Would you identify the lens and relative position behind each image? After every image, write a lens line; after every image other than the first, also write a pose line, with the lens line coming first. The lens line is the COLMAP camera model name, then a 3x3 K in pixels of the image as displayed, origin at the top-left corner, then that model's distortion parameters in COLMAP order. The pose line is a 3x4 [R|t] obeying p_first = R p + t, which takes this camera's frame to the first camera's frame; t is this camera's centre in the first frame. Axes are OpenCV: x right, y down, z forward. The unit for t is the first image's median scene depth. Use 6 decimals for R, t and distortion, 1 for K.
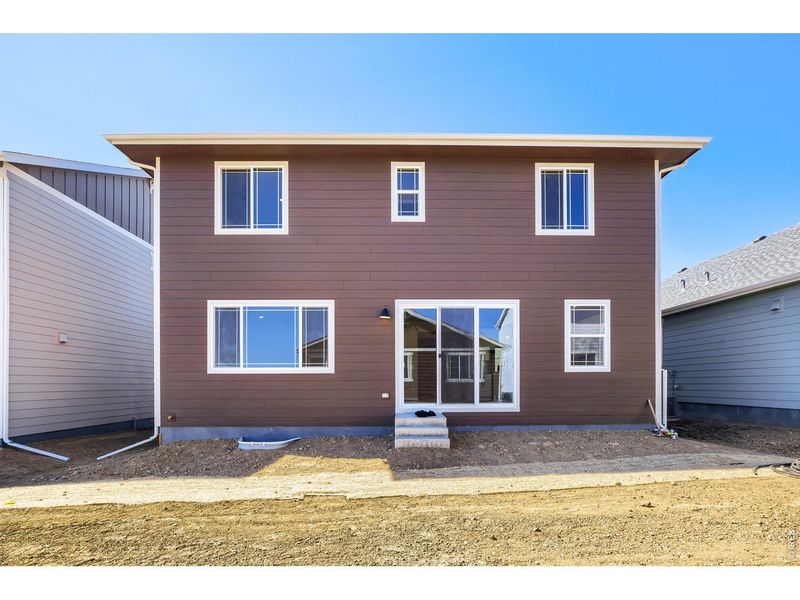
lens RADIAL K [[444.9, 0, 399.6], [0, 444.9, 344.6], [0, 0, 1]] dist [-0.007113, -0.000313]
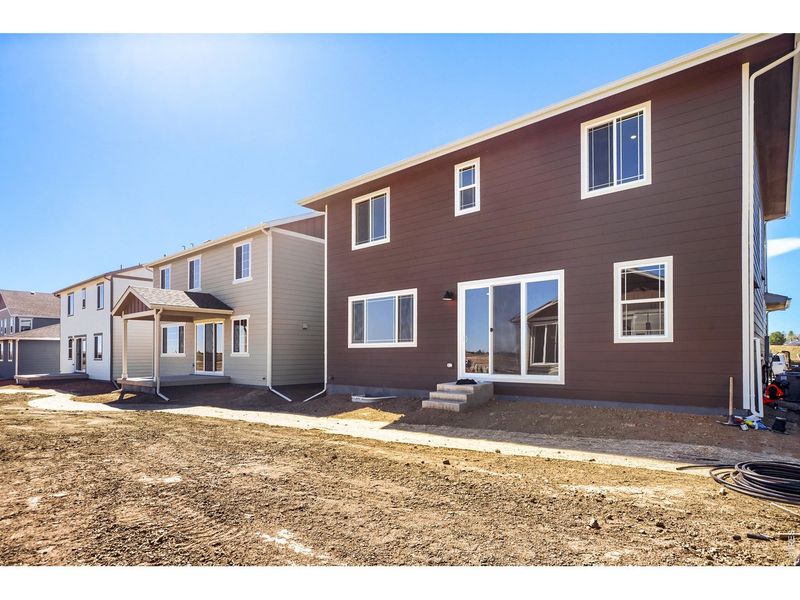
lens RADIAL K [[465.5, 0, 415.9], [0, 465.5, 295.1], [0, 0, 1]] dist [0.003329, 0.001017]
pose [[0.740749, -0.082747, -0.666666, 0.721404], [0.058577, 0.996561, -0.058608, -0.003874], [0.669223, 0.004363, 0.743049, 0.021062]]
